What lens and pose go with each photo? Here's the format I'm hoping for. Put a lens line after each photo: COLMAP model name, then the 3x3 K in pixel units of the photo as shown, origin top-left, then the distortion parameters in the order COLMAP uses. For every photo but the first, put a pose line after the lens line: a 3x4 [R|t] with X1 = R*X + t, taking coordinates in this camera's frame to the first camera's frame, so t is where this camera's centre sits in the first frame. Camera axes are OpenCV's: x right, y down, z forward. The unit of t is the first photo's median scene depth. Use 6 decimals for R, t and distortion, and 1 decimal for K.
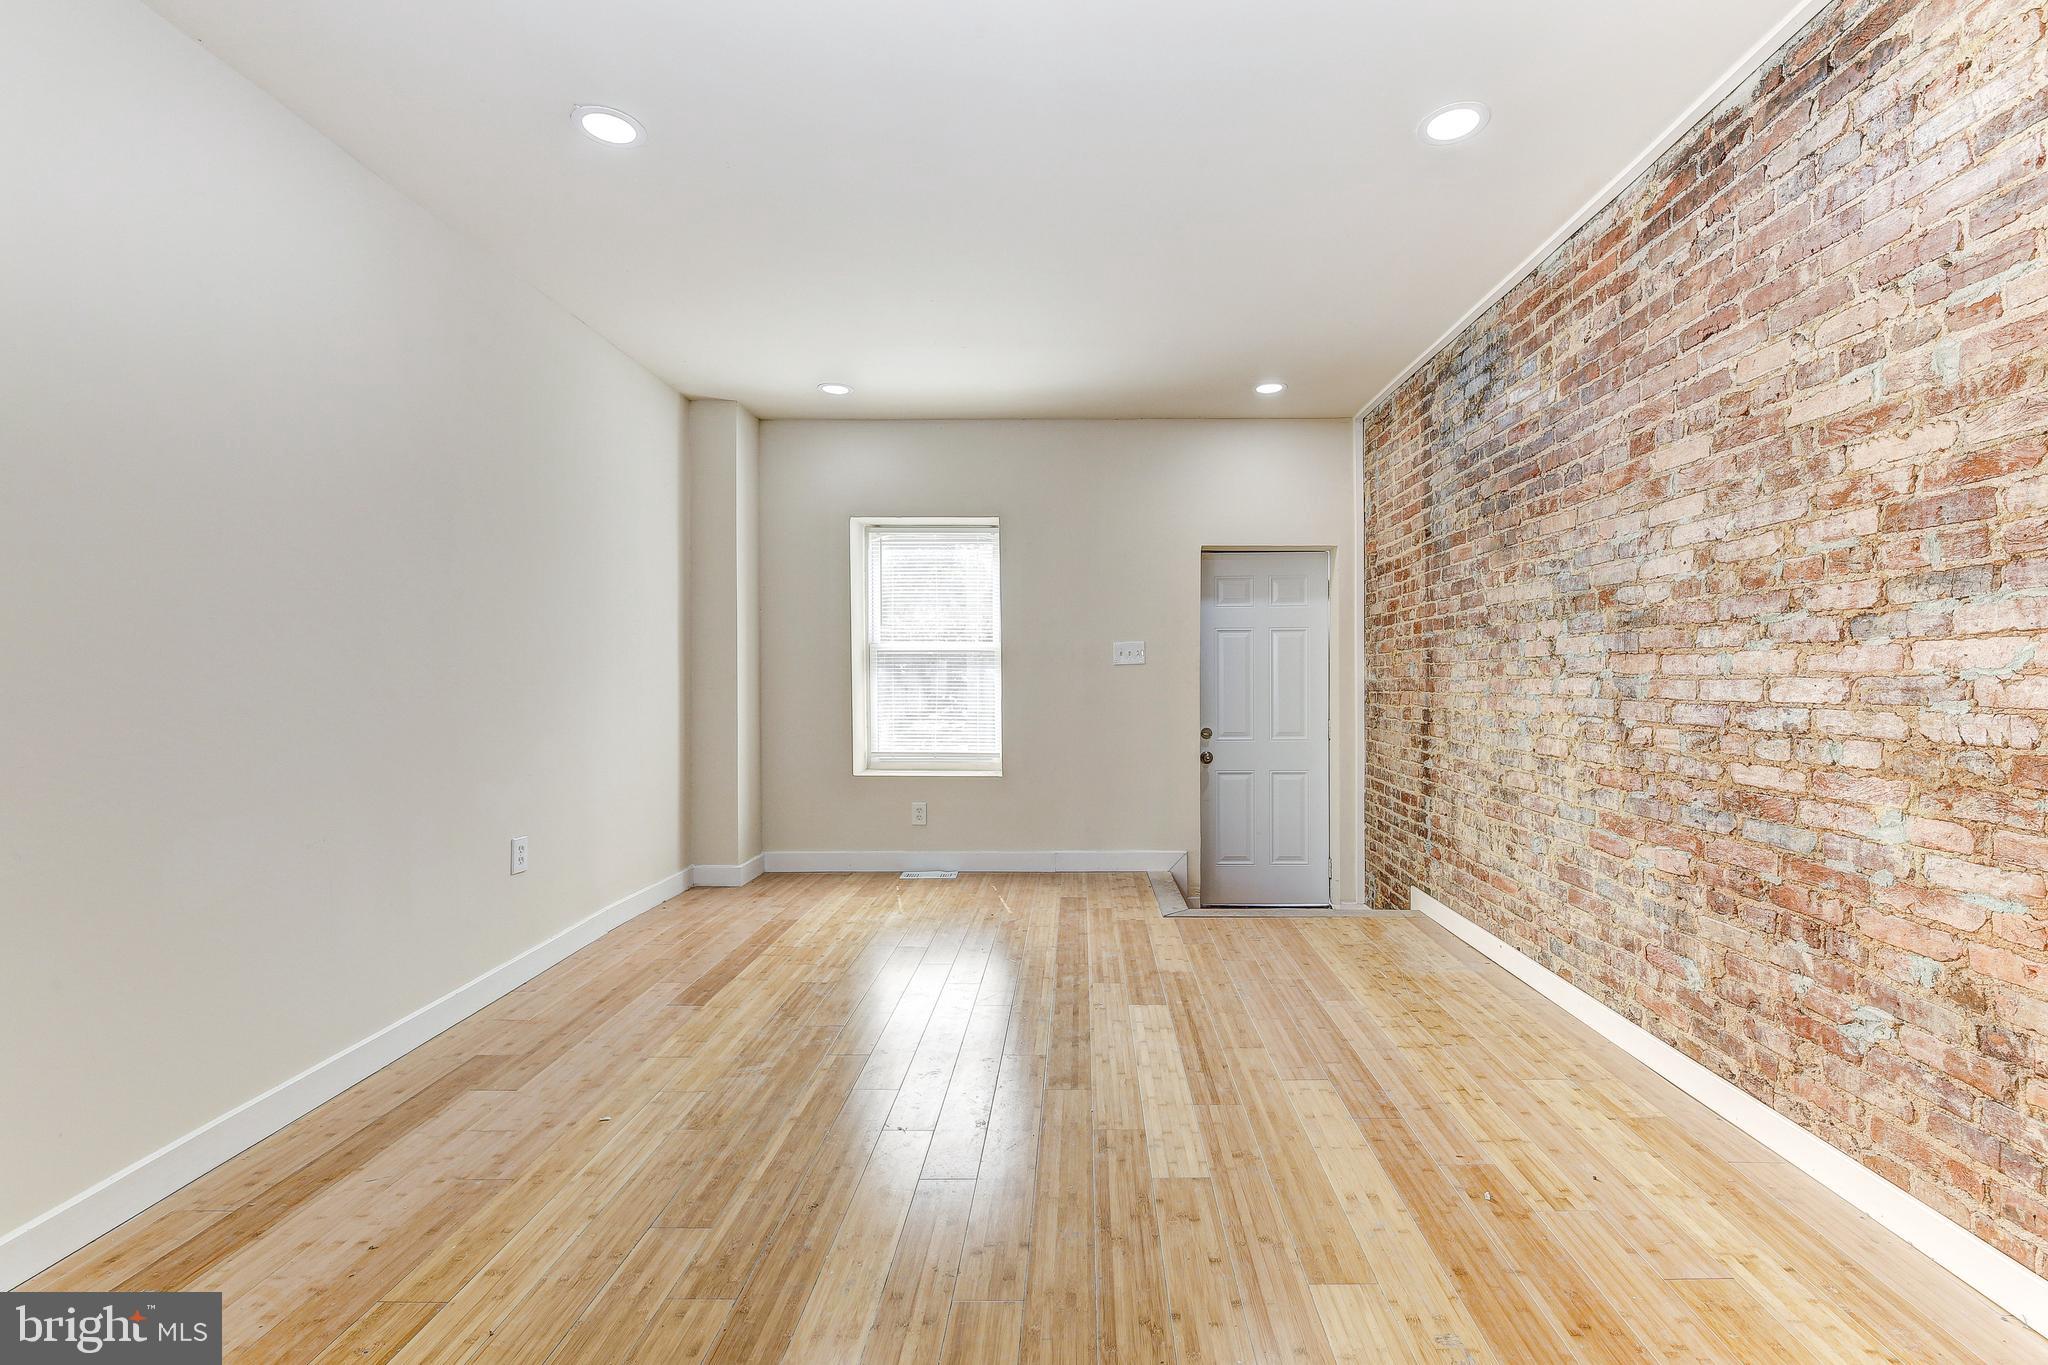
lens RADIAL K [[881.1, 0, 1063.5], [0, 881.1, 671.6], [0, 0, 1]] dist [0.000384, -0.002703]
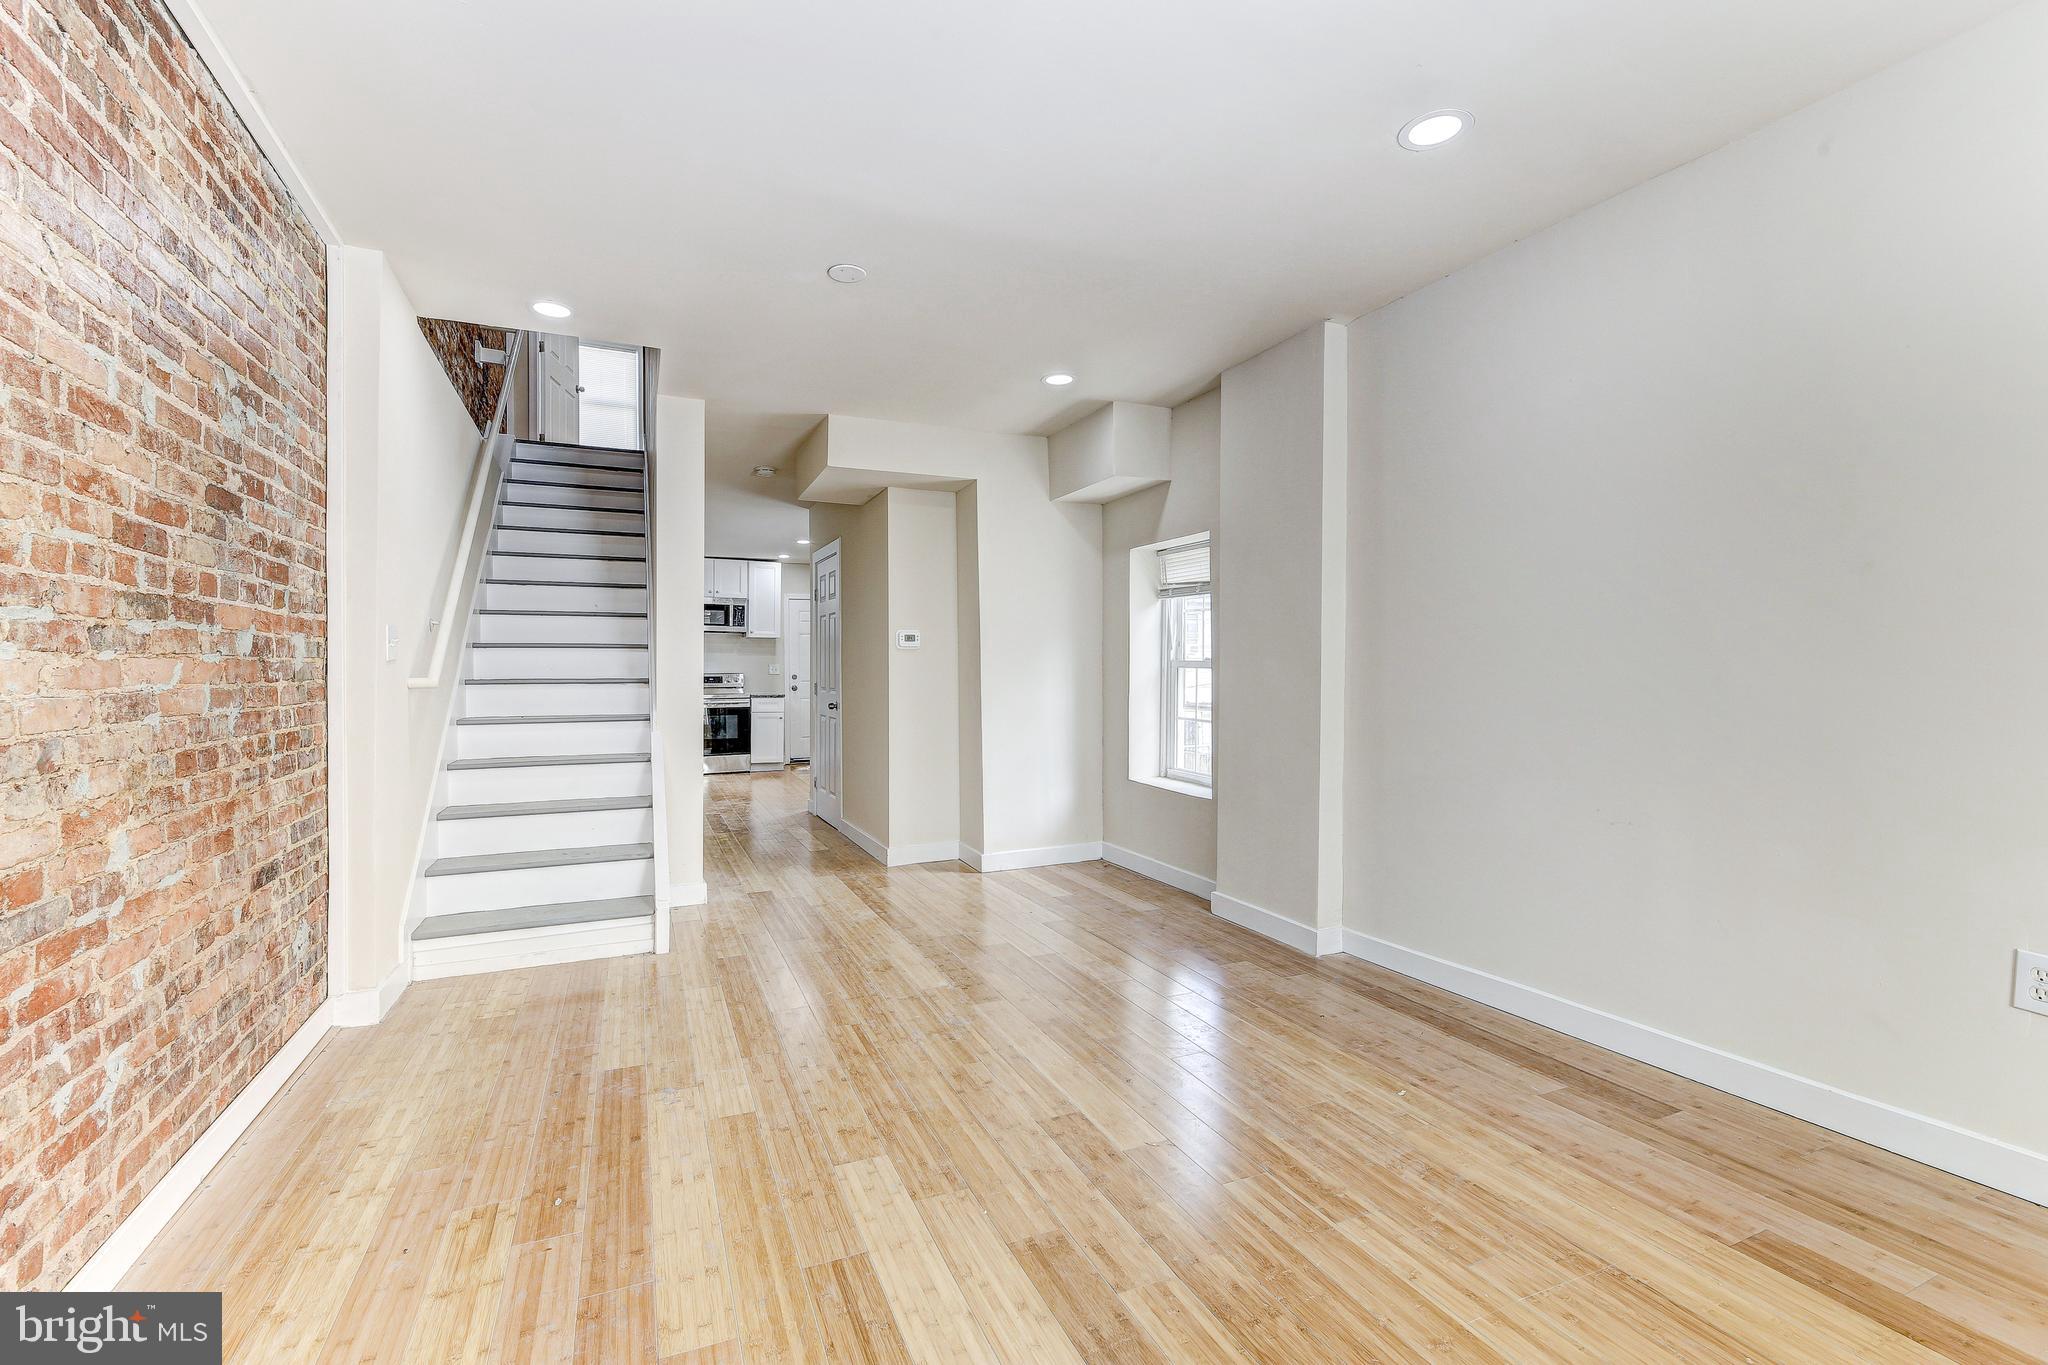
lens RADIAL K [[881.1, 0, 1003.7], [0, 881.1, 685.9], [0, 0, 1]] dist [0.000384, -0.002703]
pose [[-0.912033, 0.014849, -0.409849, 0.333788], [0.008084, 0.999801, 0.018233, -0.008712], [0.410038, 0.013316, -0.911971, 1.684885]]
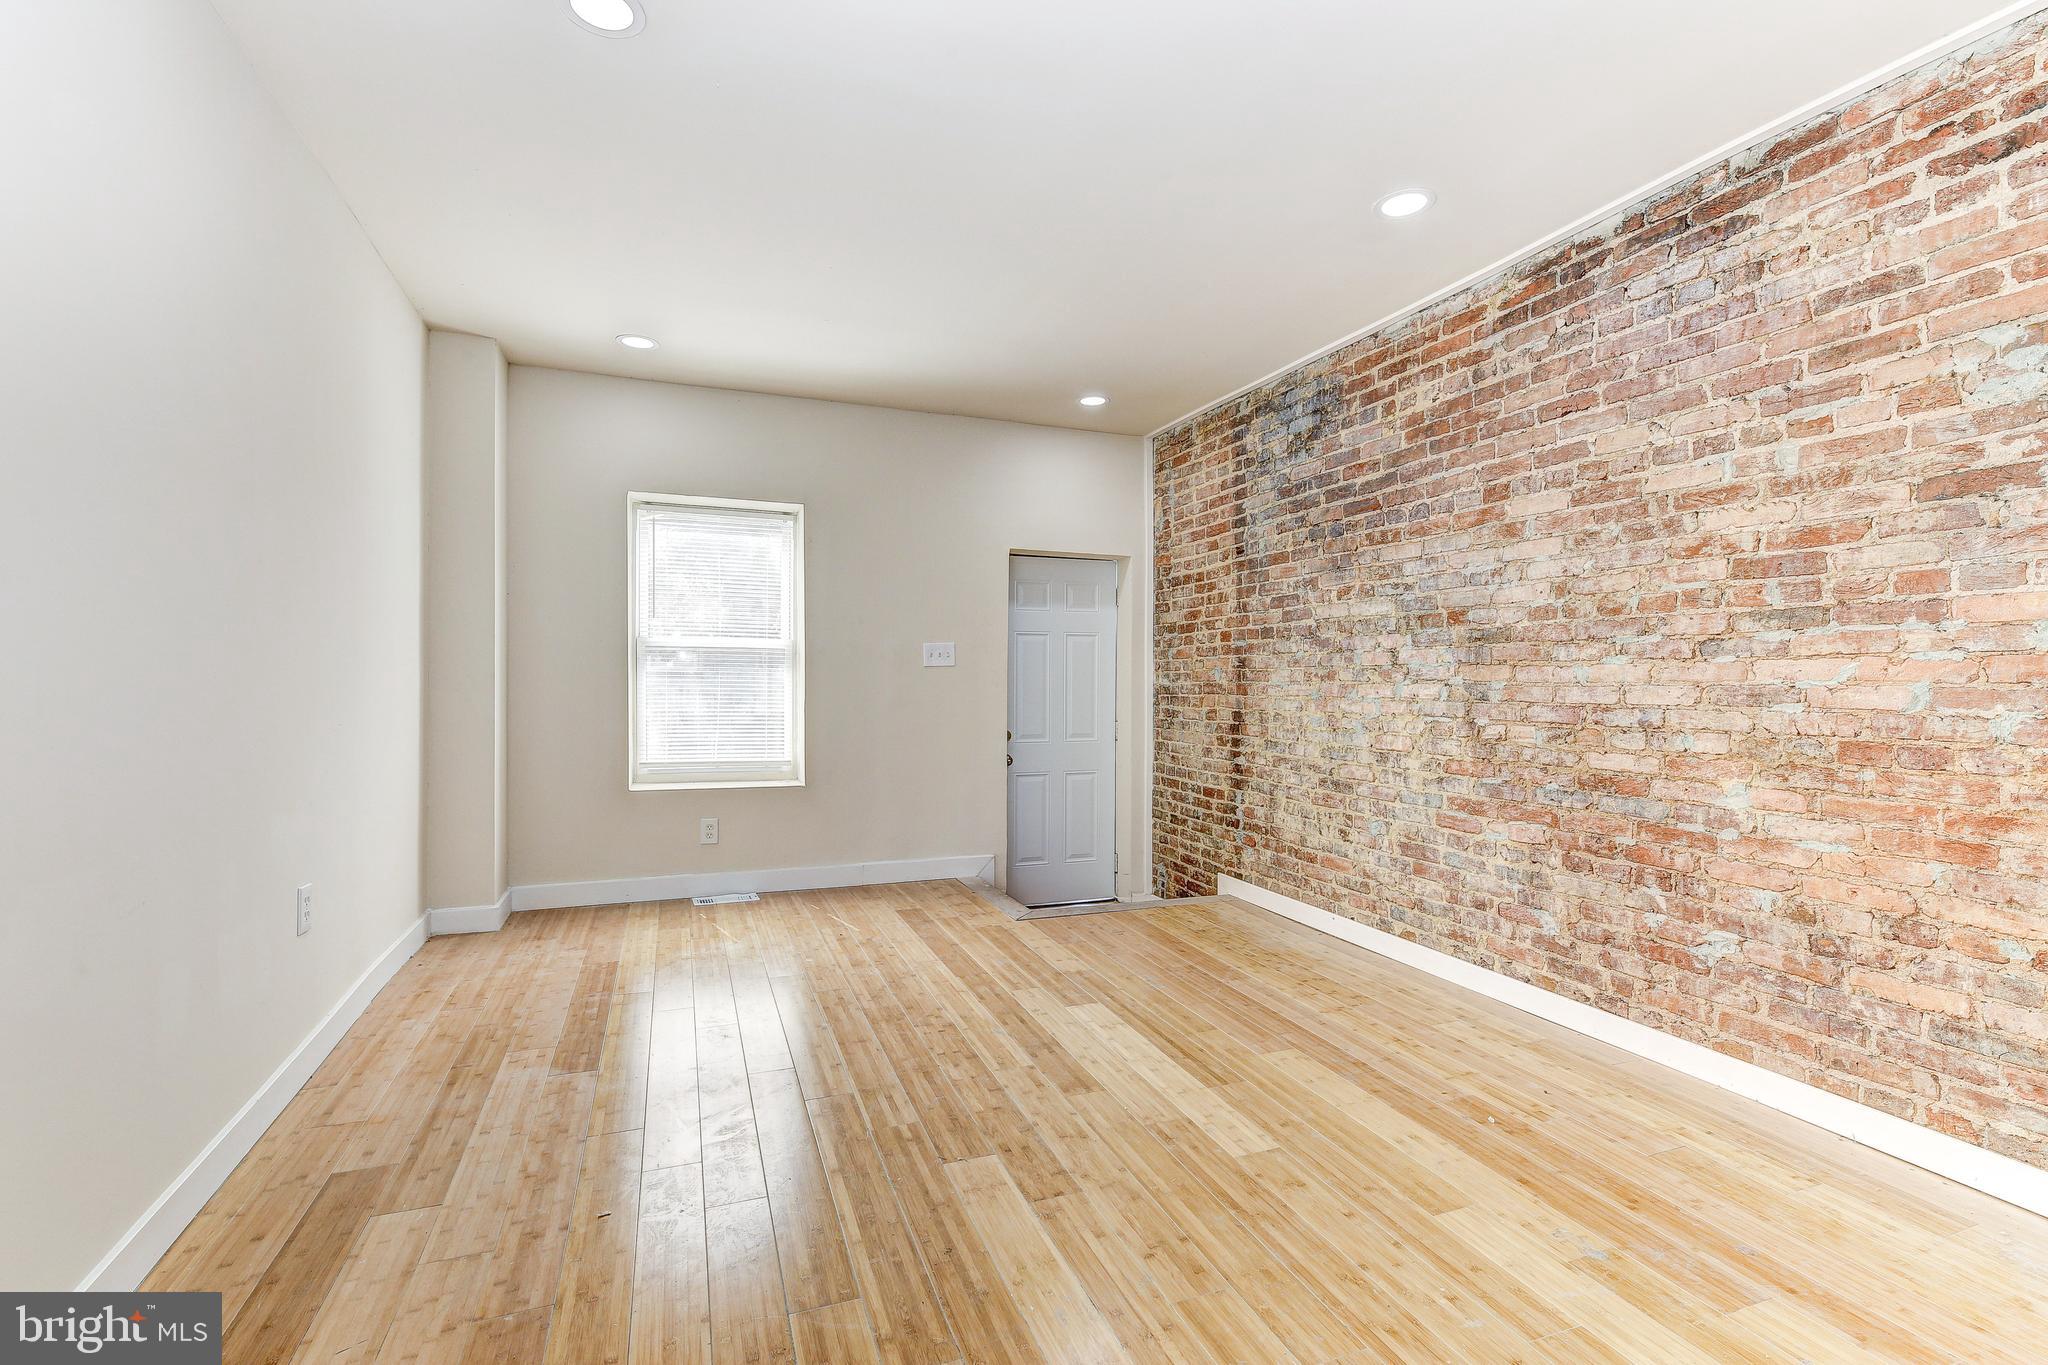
lens RADIAL K [[914.9, 0, 1011.7], [0, 914.9, 671.7], [0, 0, 1]] dist [0.001063, 0.000098]
pose [[0.932661, 0.011181, 0.360580, -0.456843], [-0.010741, 0.999937, -0.003224, 0.000703], [-0.360593, -0.000866, 0.932723, 0.063476]]
